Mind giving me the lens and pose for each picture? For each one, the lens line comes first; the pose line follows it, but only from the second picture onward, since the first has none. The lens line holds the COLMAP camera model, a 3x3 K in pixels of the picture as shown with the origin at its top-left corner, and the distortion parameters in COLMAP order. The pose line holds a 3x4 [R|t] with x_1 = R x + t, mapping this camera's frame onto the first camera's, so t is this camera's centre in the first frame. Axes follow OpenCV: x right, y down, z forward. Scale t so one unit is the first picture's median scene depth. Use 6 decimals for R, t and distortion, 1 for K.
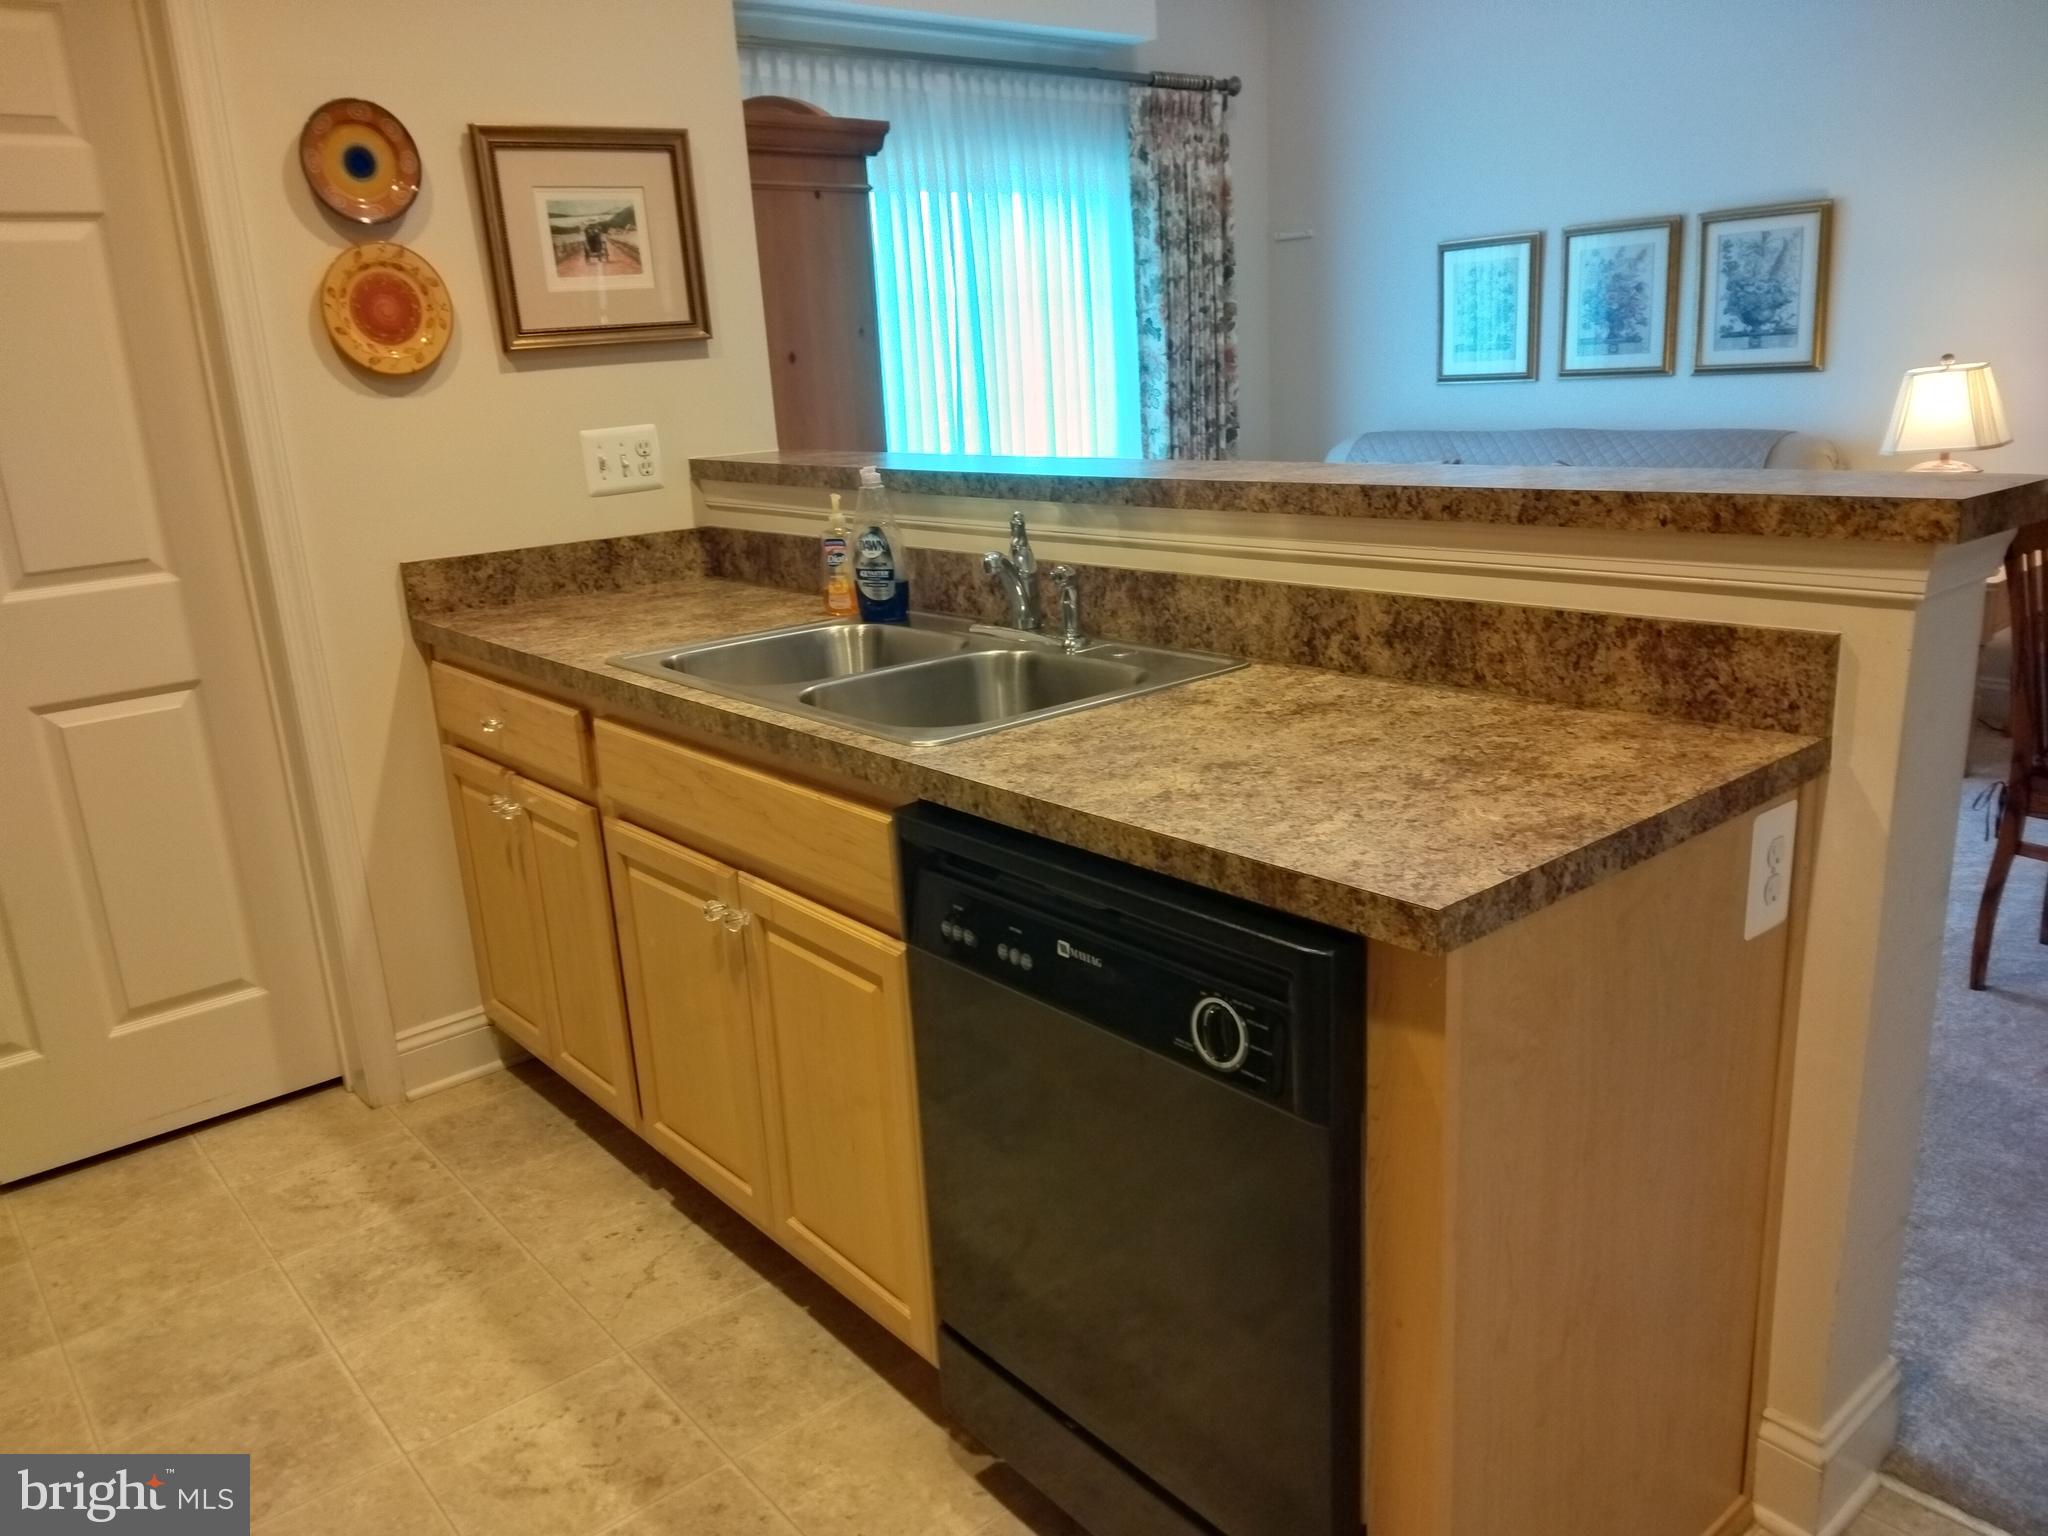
lens RADIAL K [[1503.8, 0, 1019.0], [0, 1503.8, 793.3], [0, 0, 1]] dist [0.081734, -0.131550]
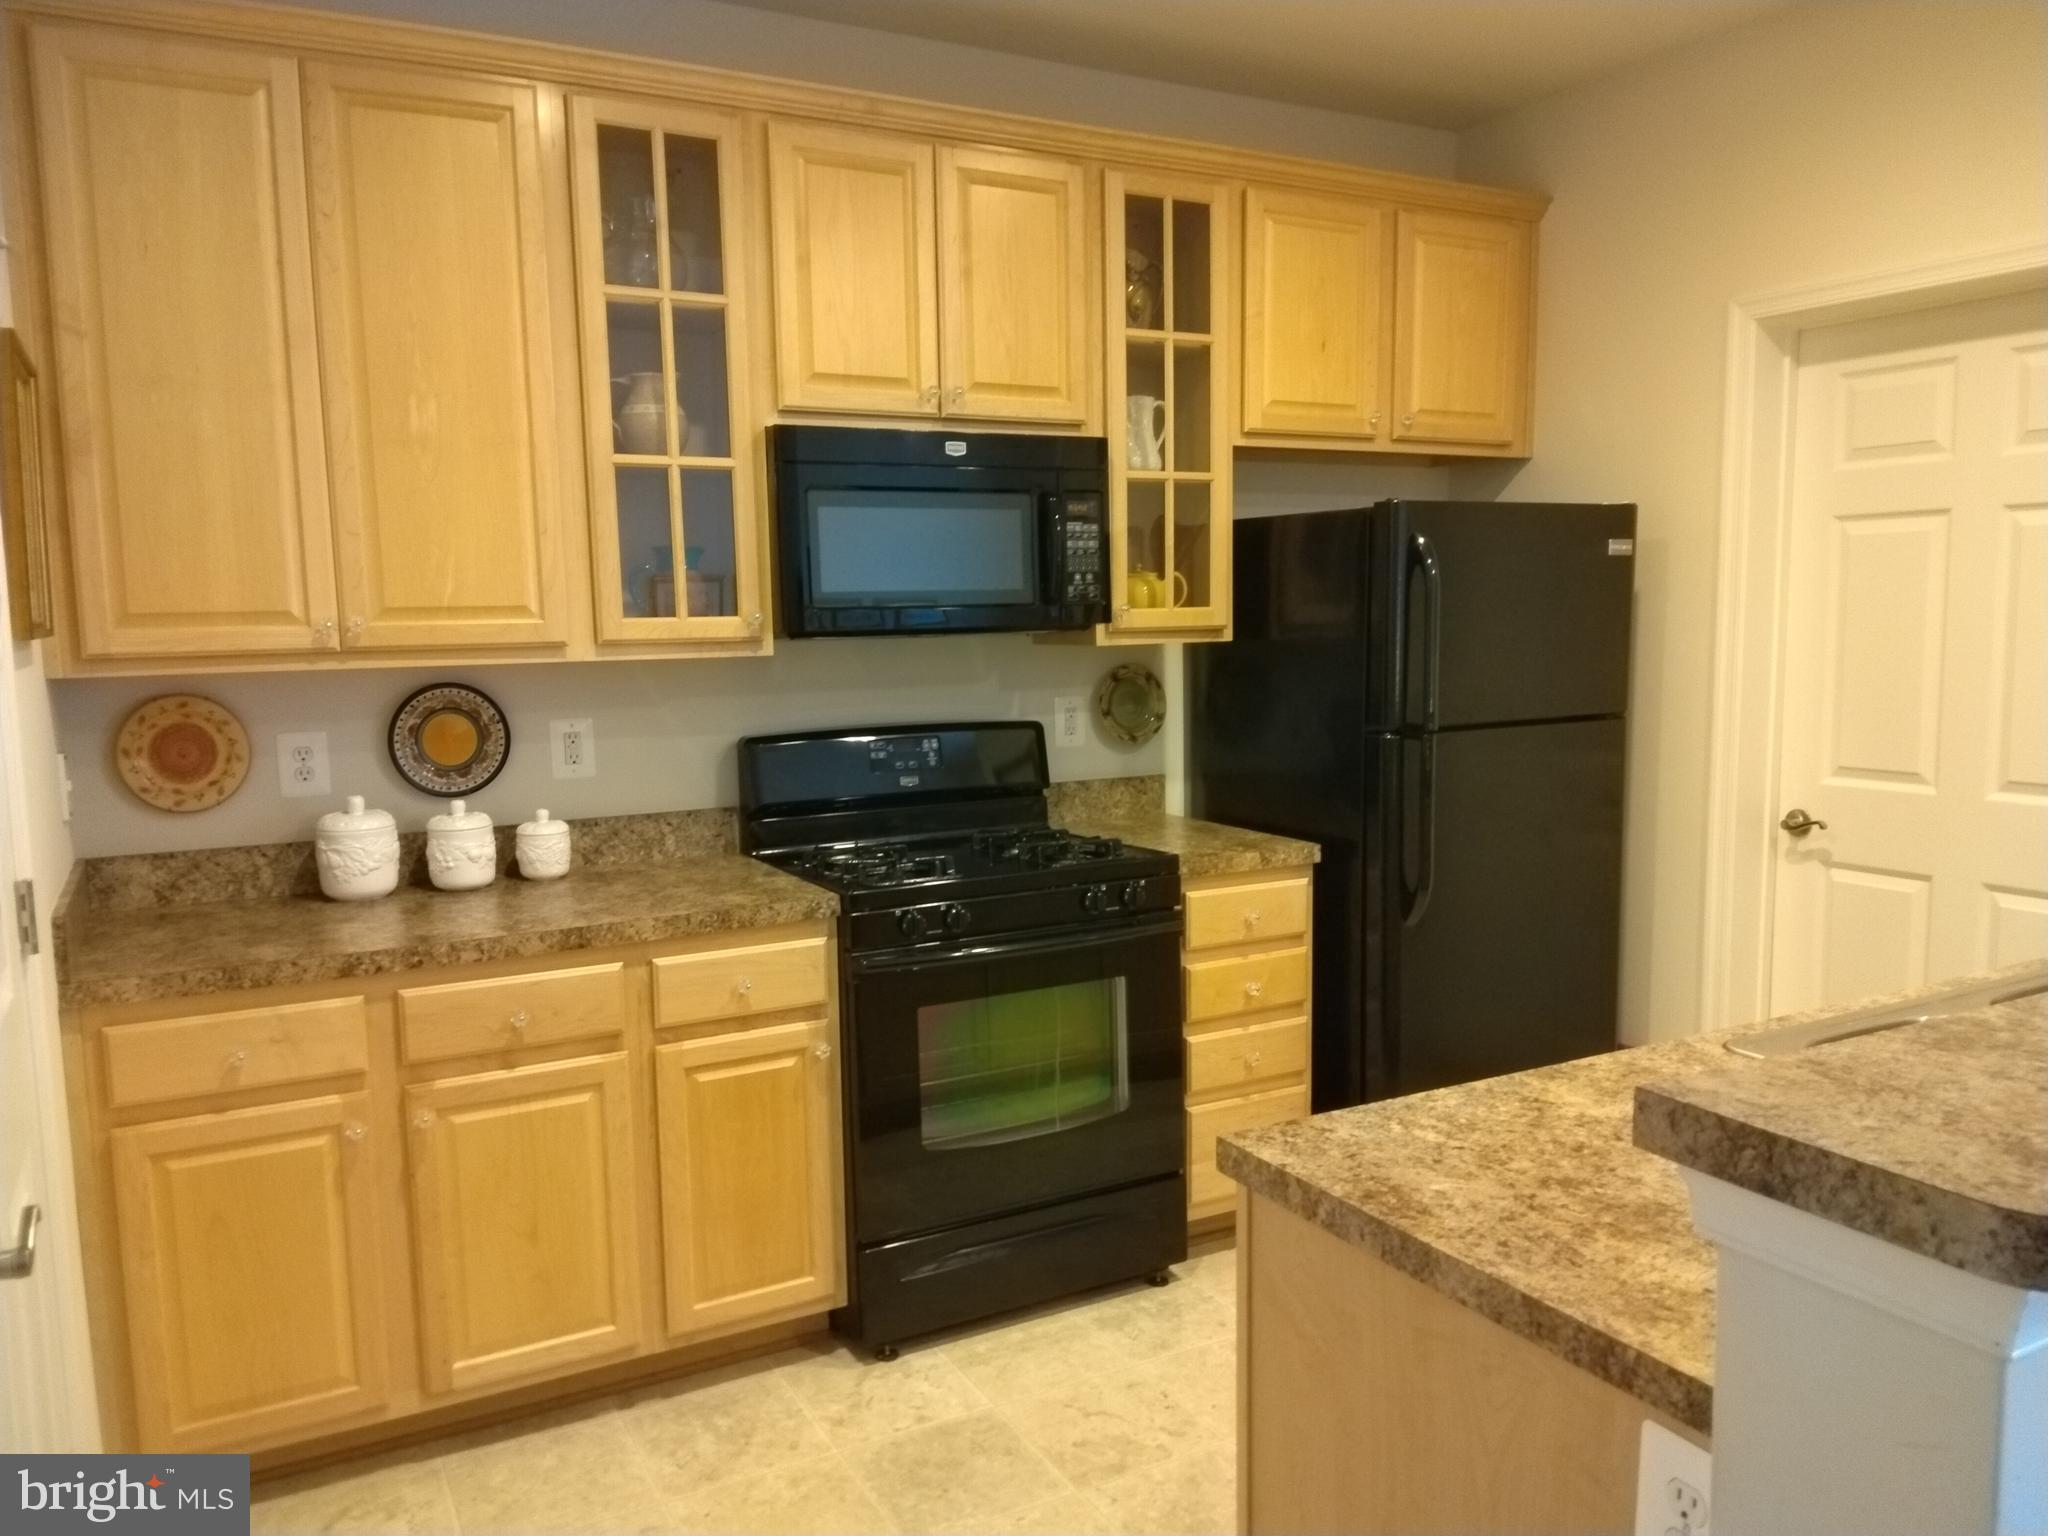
lens RADIAL K [[1503.8, 0, 1019.0], [0, 1503.8, 793.3], [0, 0, 1]] dist [0.081734, -0.131550]
pose [[-0.202395, 0.179095, -0.962788, 1.142445], [-0.242044, 0.943485, 0.226386, -0.353178], [0.948921, 0.278856, -0.147608, 0.665468]]
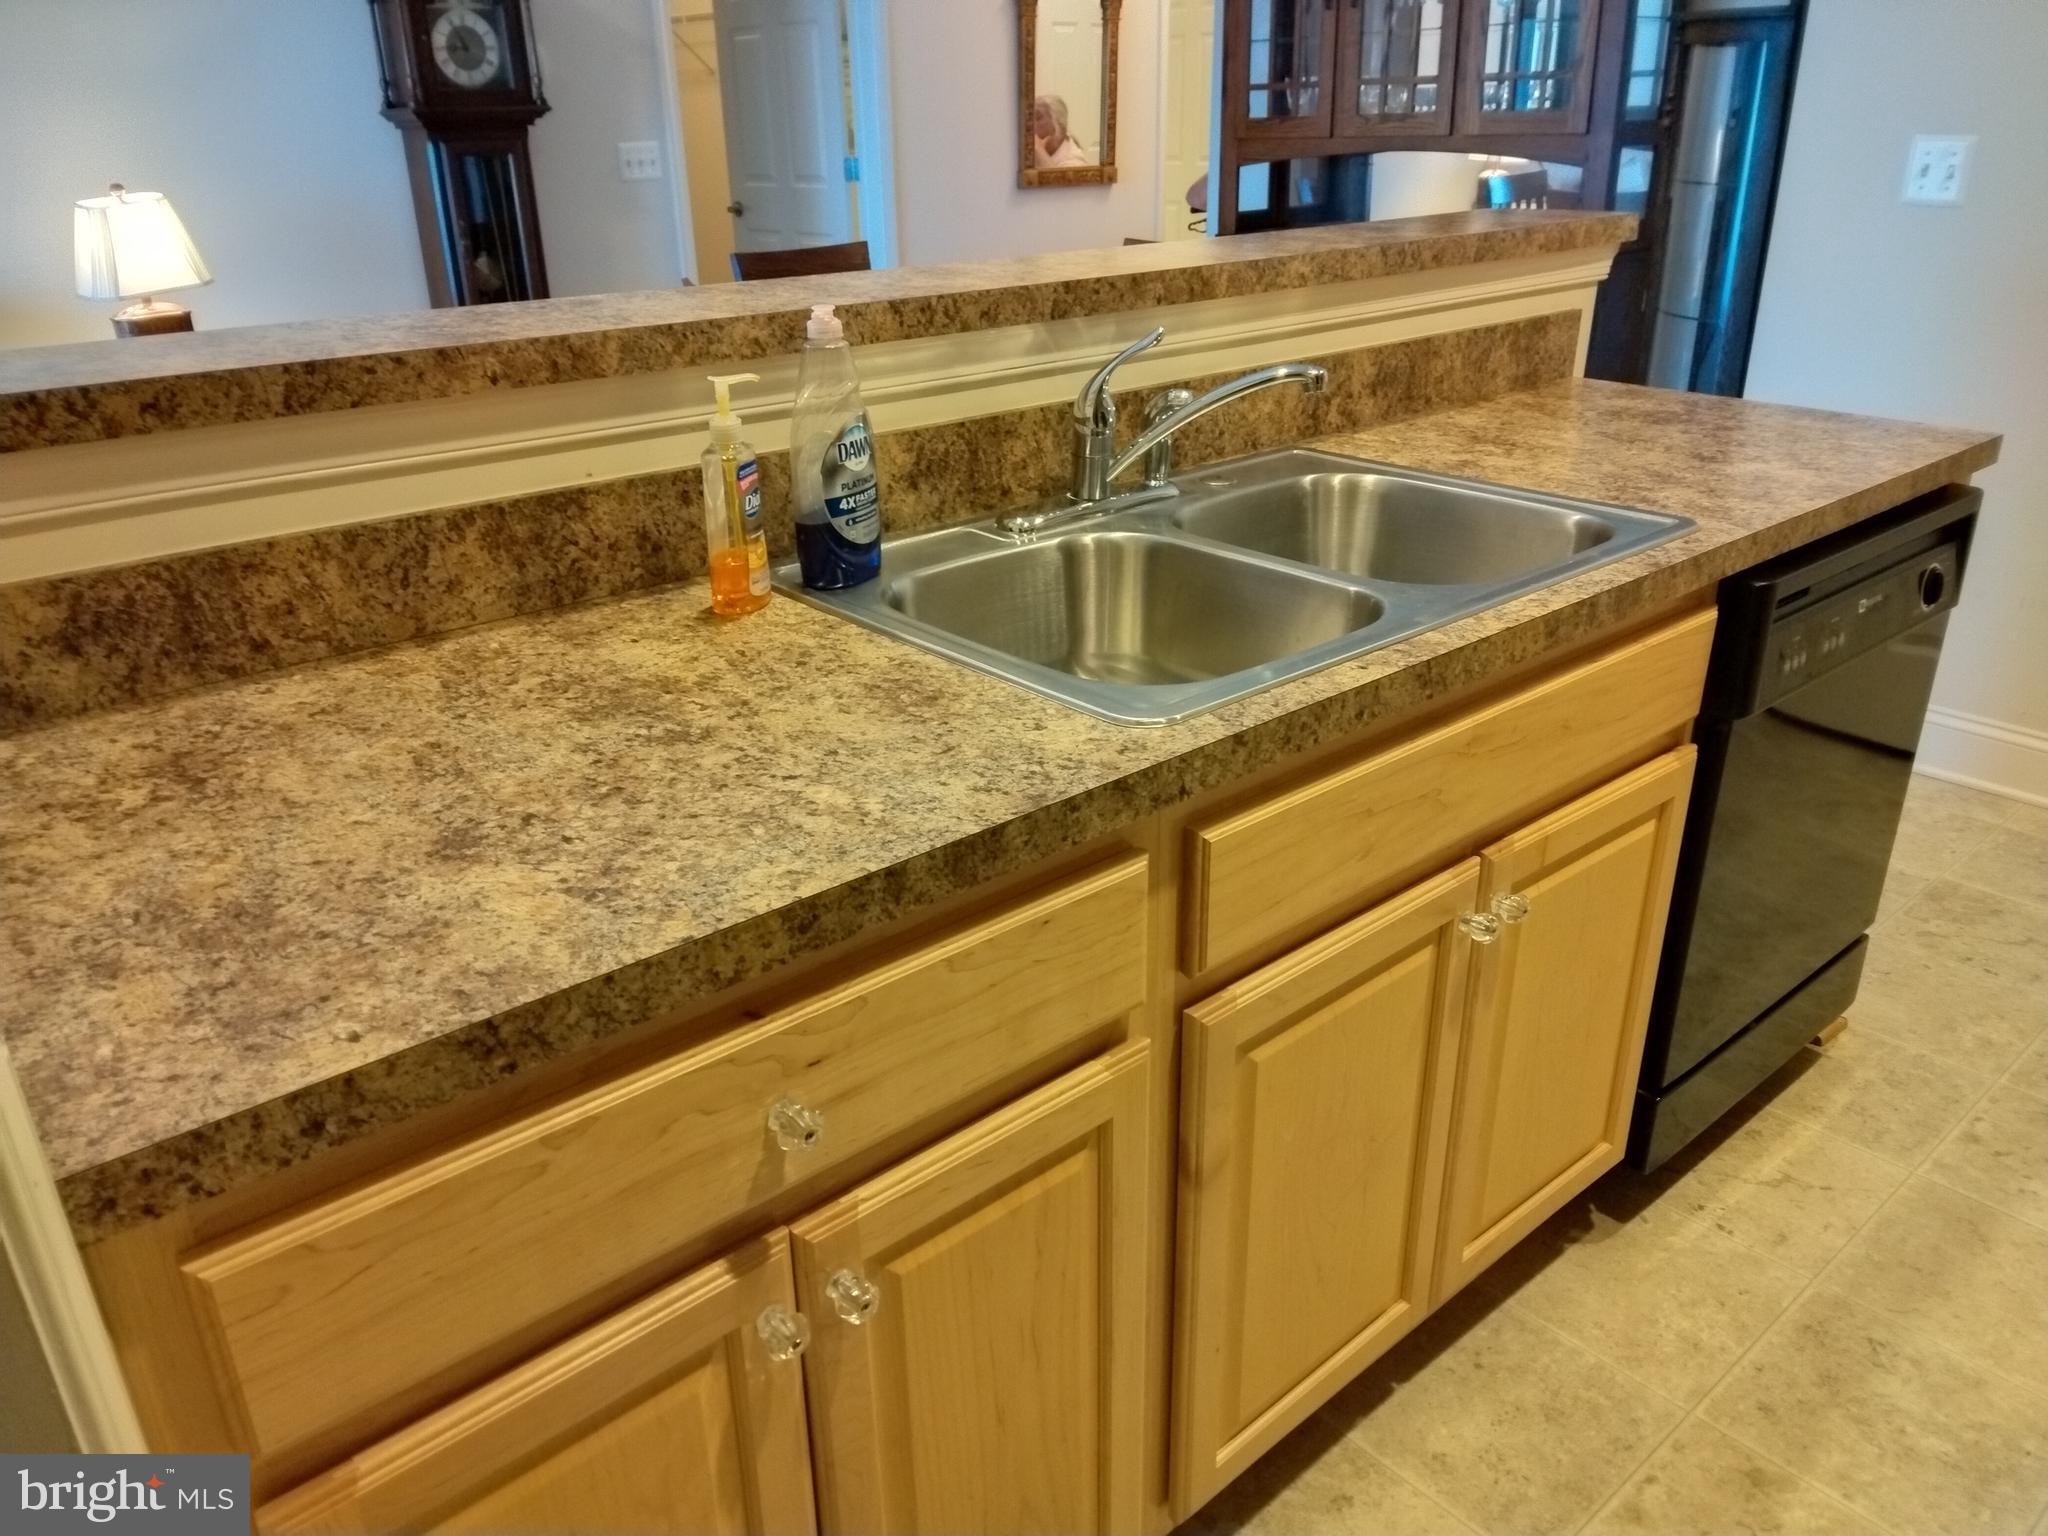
lens RADIAL K [[1472.1, 0, 1016.6], [0, 1472.1, 802.3], [0, 0, 1]] dist [0.064158, -0.103323]
pose [[-0.012820, -0.347897, 0.937445, -0.388097], [0.298642, 0.893399, 0.335635, -0.155815], [-0.954279, 0.284263, 0.092443, 0.709601]]
